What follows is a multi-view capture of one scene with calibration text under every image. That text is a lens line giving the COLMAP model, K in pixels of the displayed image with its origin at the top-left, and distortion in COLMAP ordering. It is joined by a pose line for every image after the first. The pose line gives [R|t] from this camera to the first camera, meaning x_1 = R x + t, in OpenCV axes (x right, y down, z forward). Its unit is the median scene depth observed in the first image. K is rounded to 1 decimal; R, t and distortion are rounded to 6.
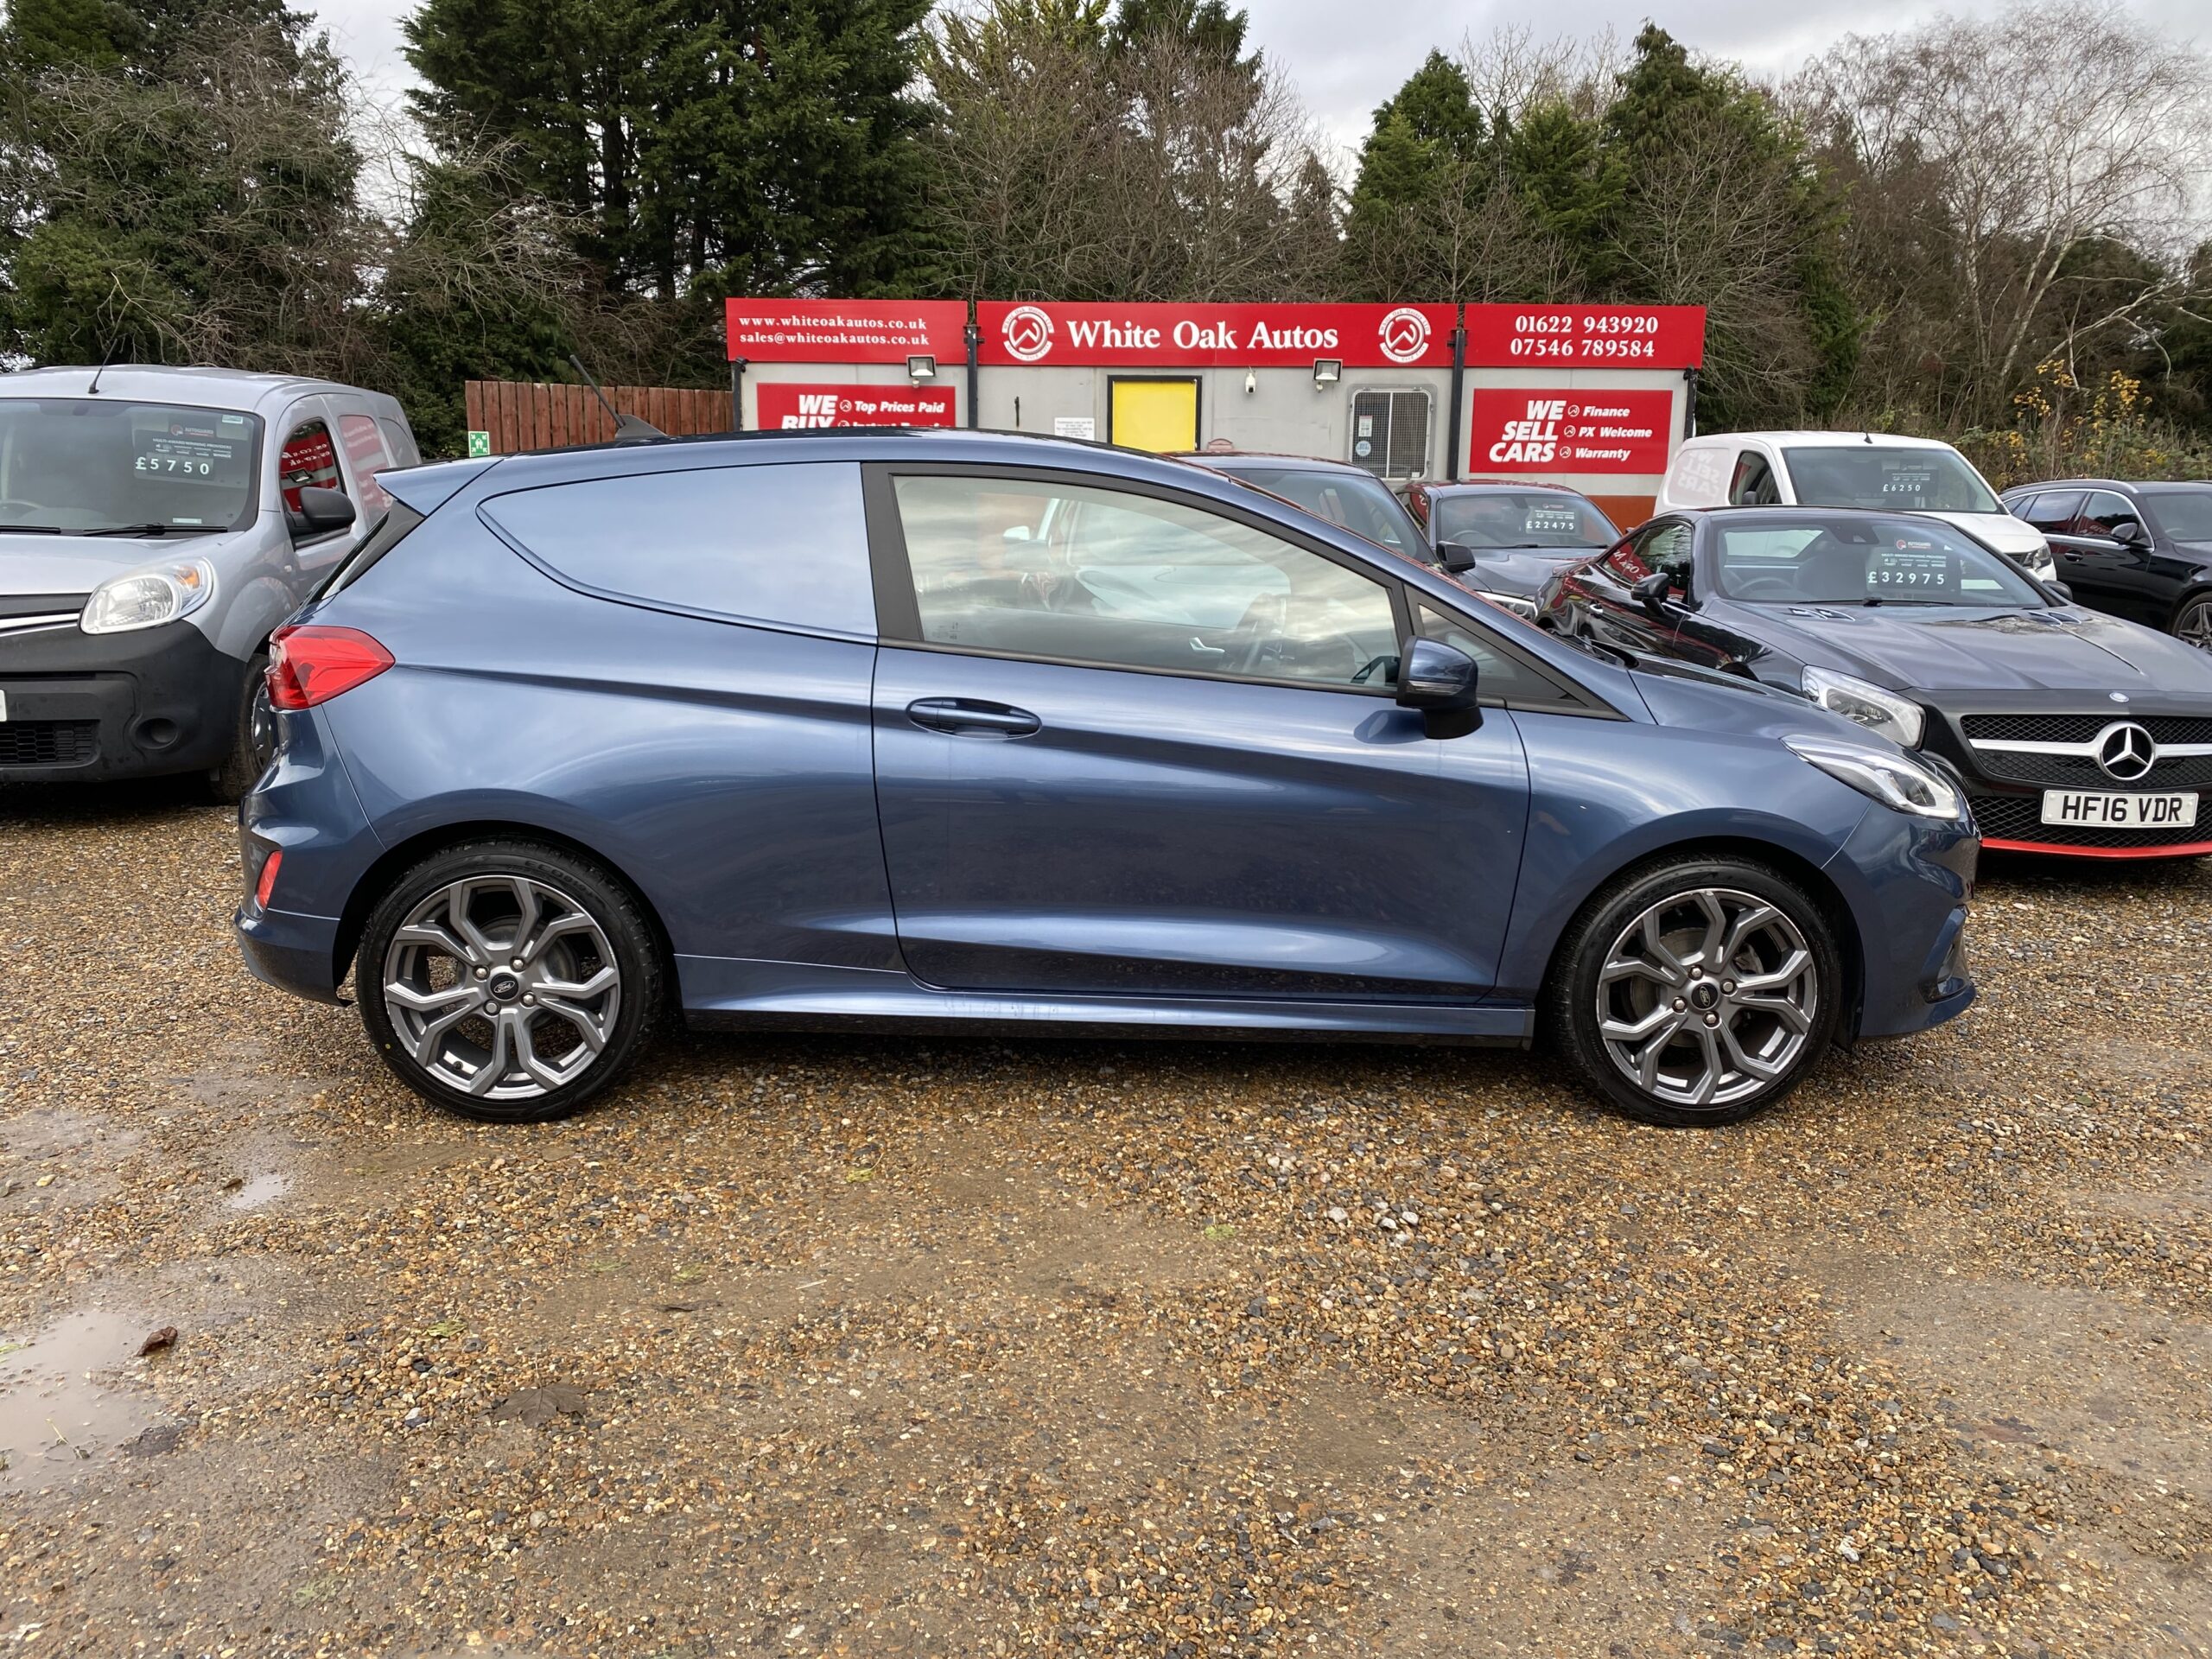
lens RADIAL K [[1661.5, 0, 1110.7], [0, 1661.5, 808.5], [0, 0, 1]] dist [0.013798, -0.013441]
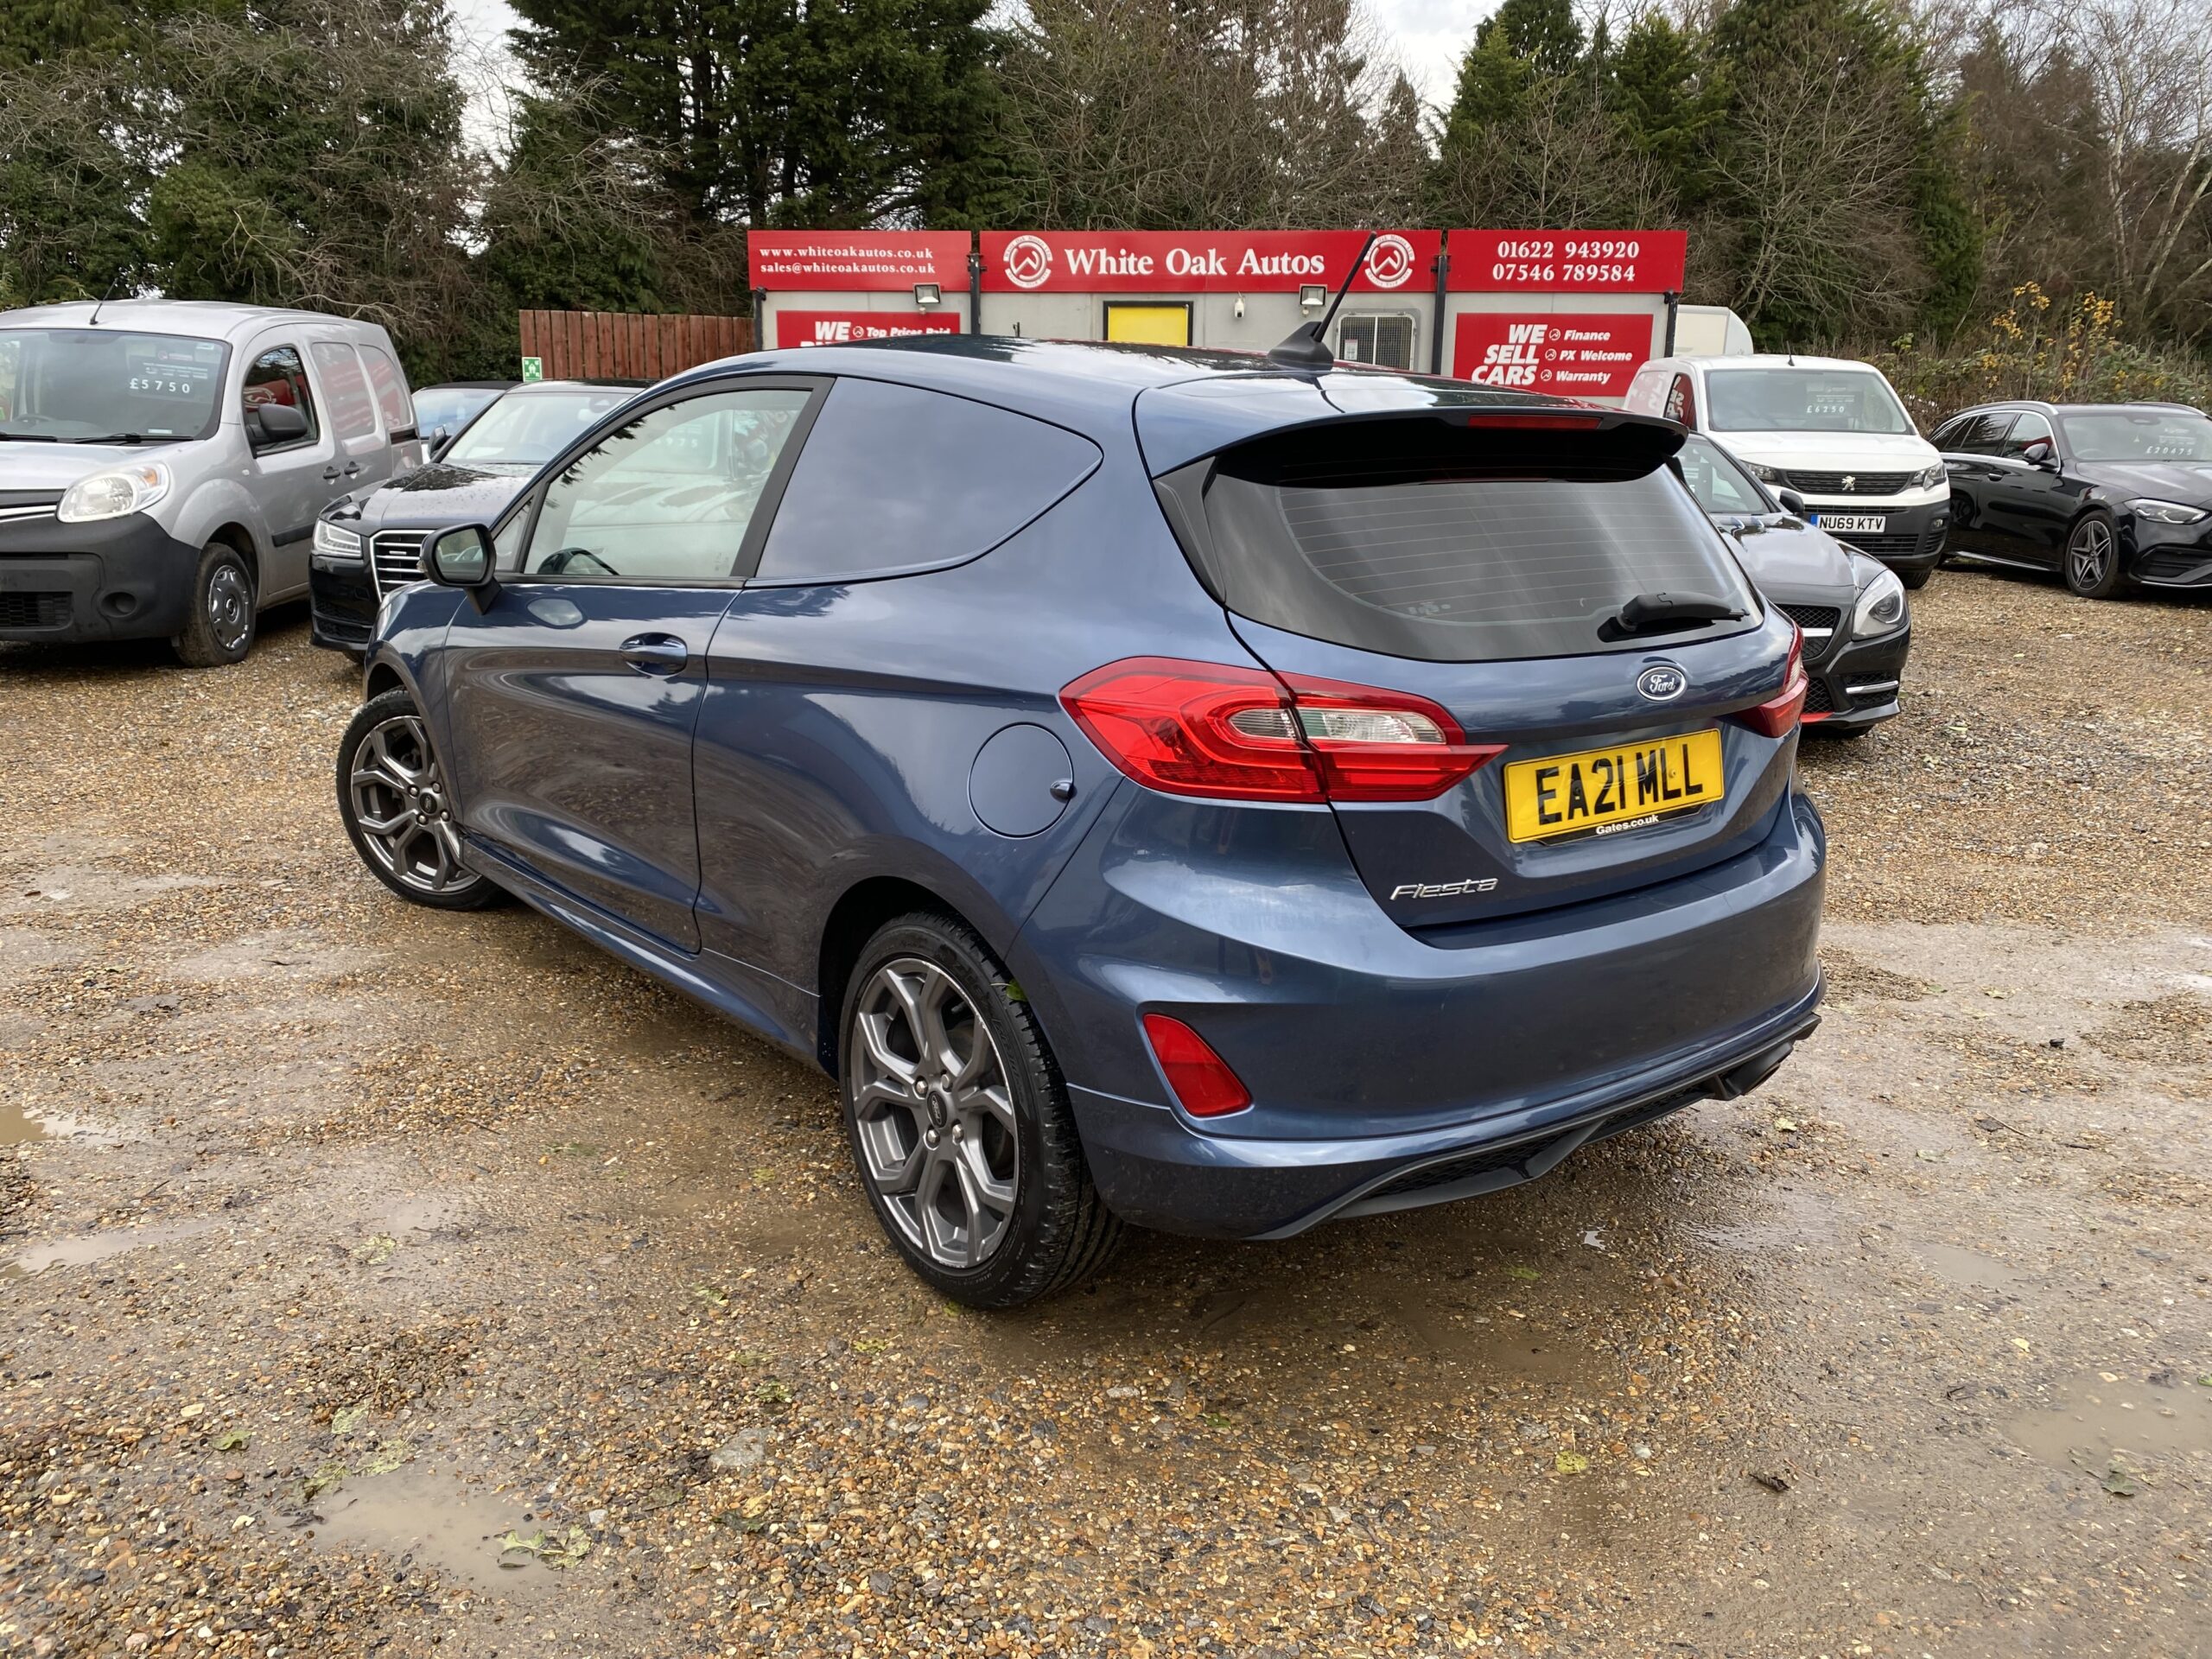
lens RADIAL K [[1661.5, 0, 1101.9], [0, 1661.5, 818.4], [0, 0, 1]] dist [0.013798, -0.013441]
pose [[0.996012, 0.021787, -0.086518, 0.094983], [-0.017641, 0.998672, 0.048403, 0.014844], [0.087457, -0.046683, 0.995074, -0.062007]]
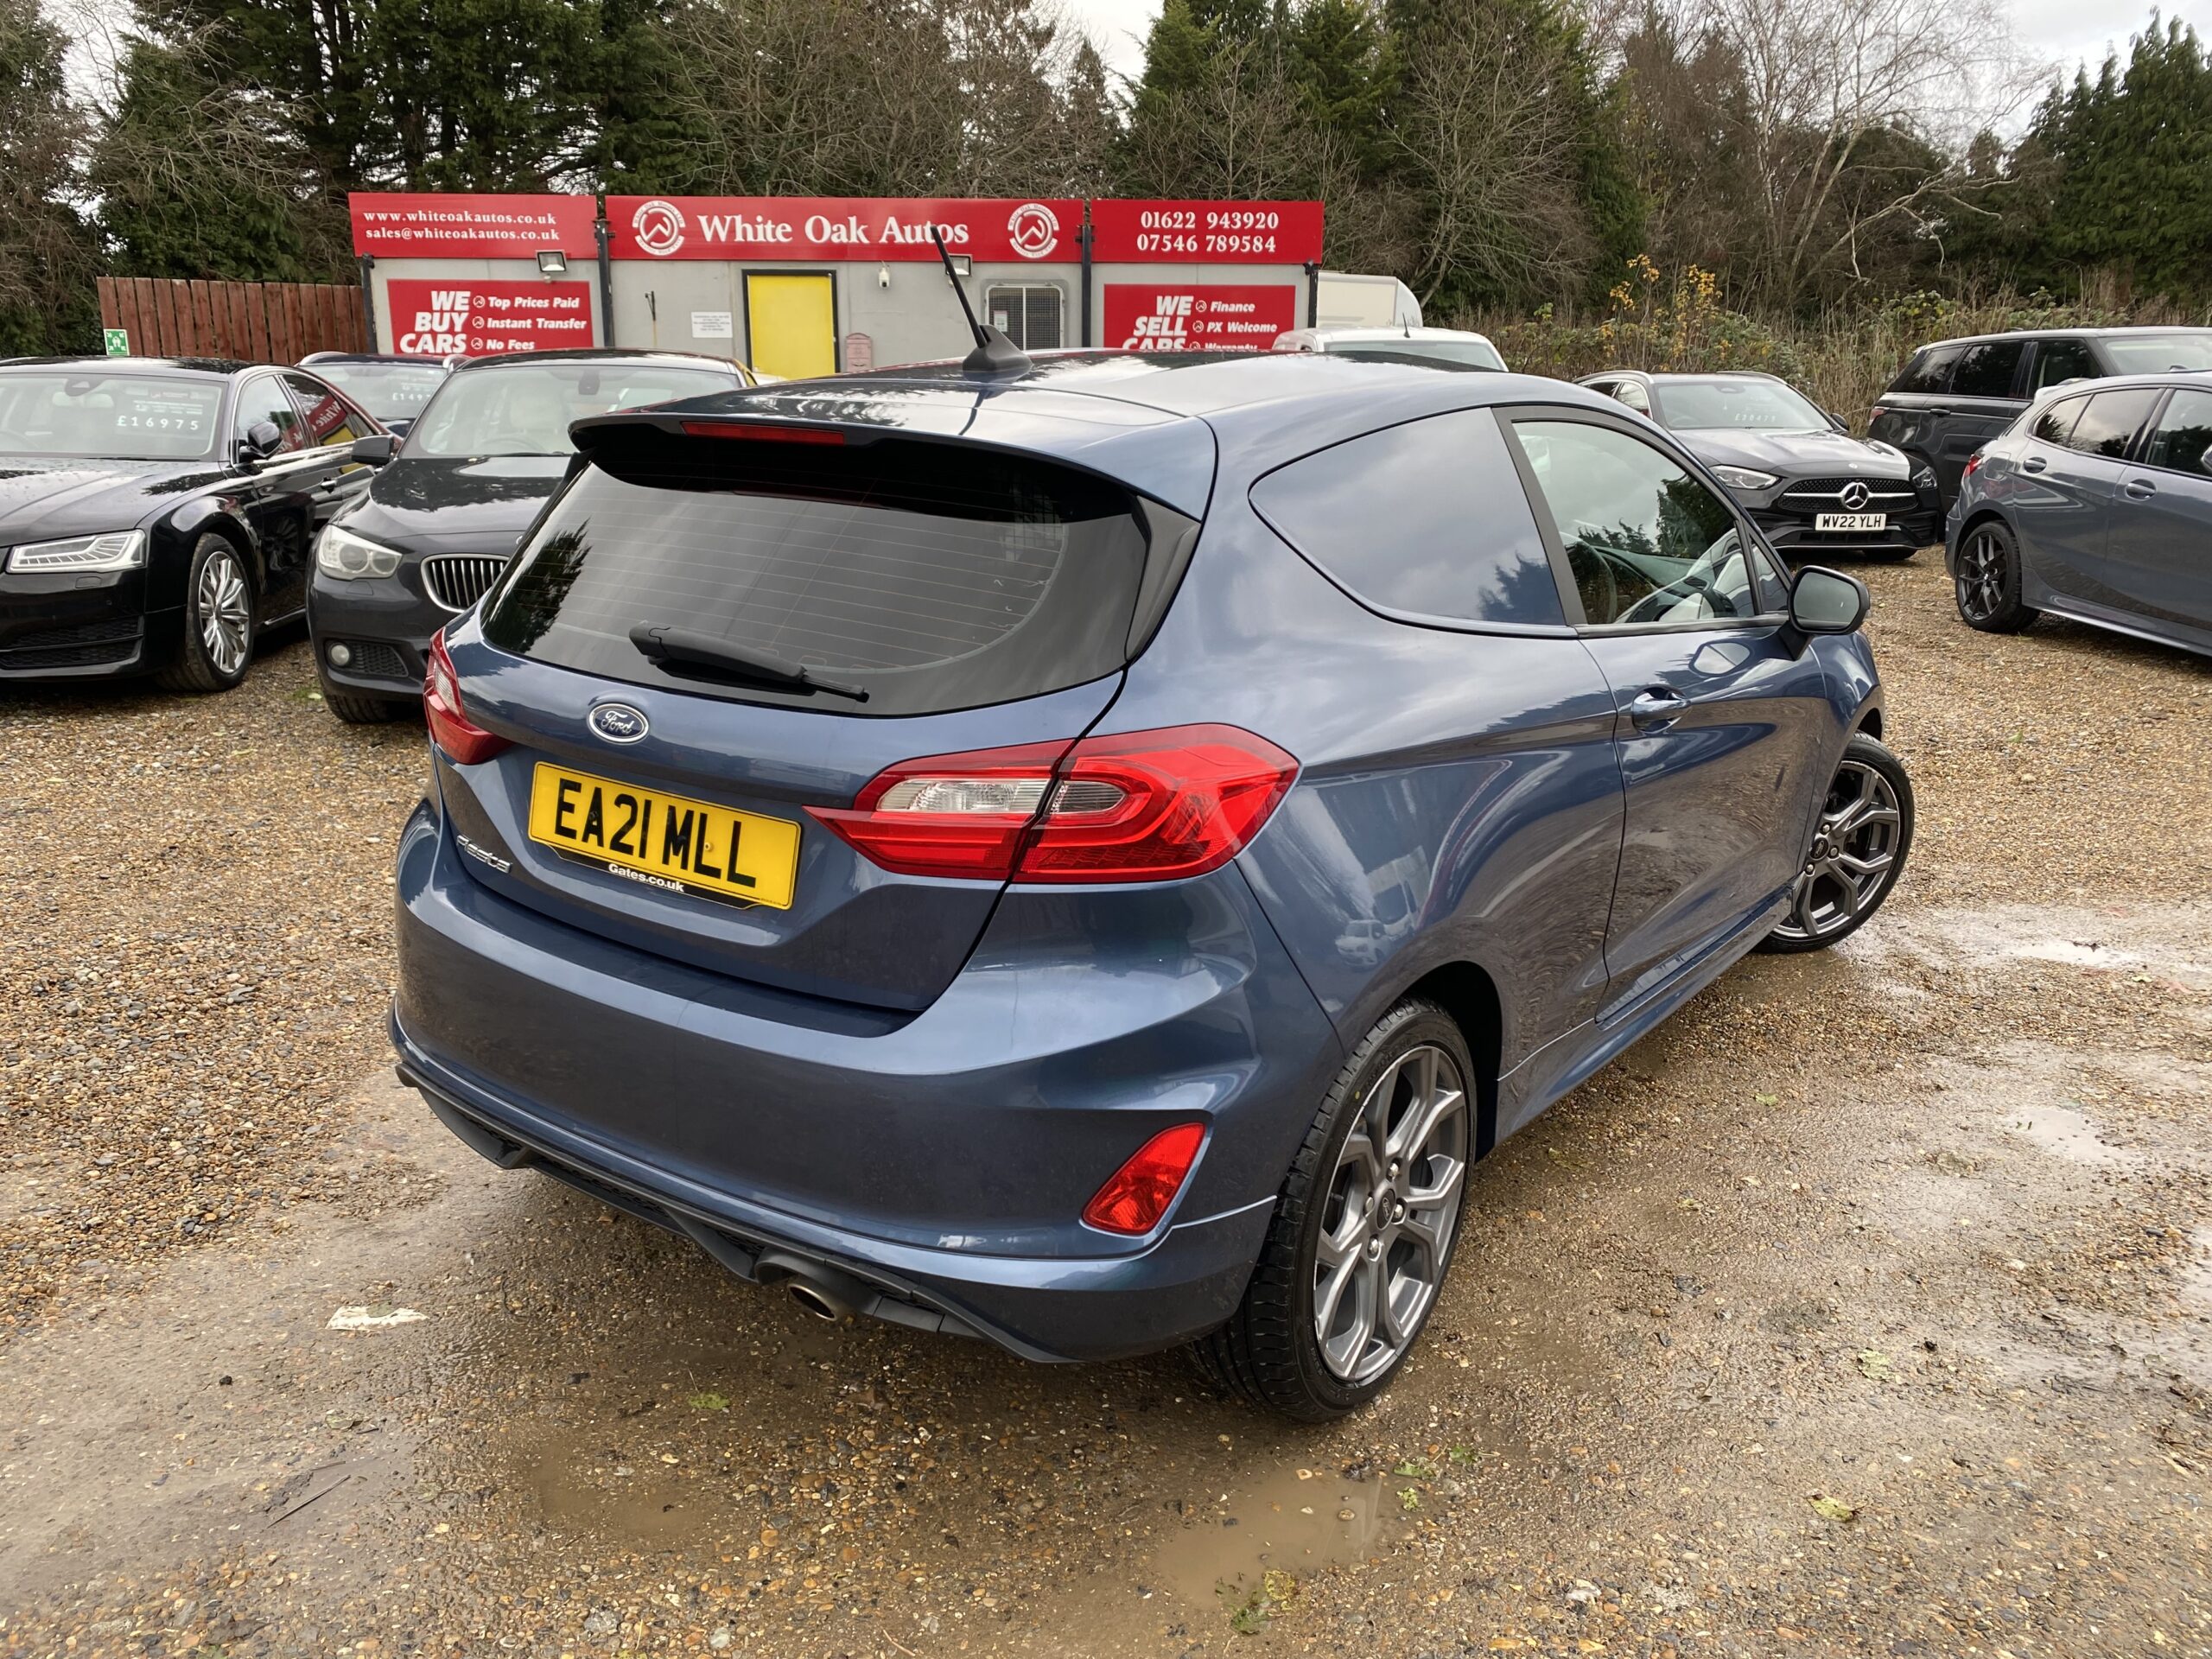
lens RADIAL K [[1661.5, 0, 1095.9], [0, 1661.5, 811.5], [0, 0, 1]] dist [0.013798, -0.013441]
pose [[0.998175, -0.020739, 0.056723, 0.148186], [0.017150, 0.997864, 0.063034, 0.007383], [-0.057909, -0.061946, 0.996398, -0.040393]]
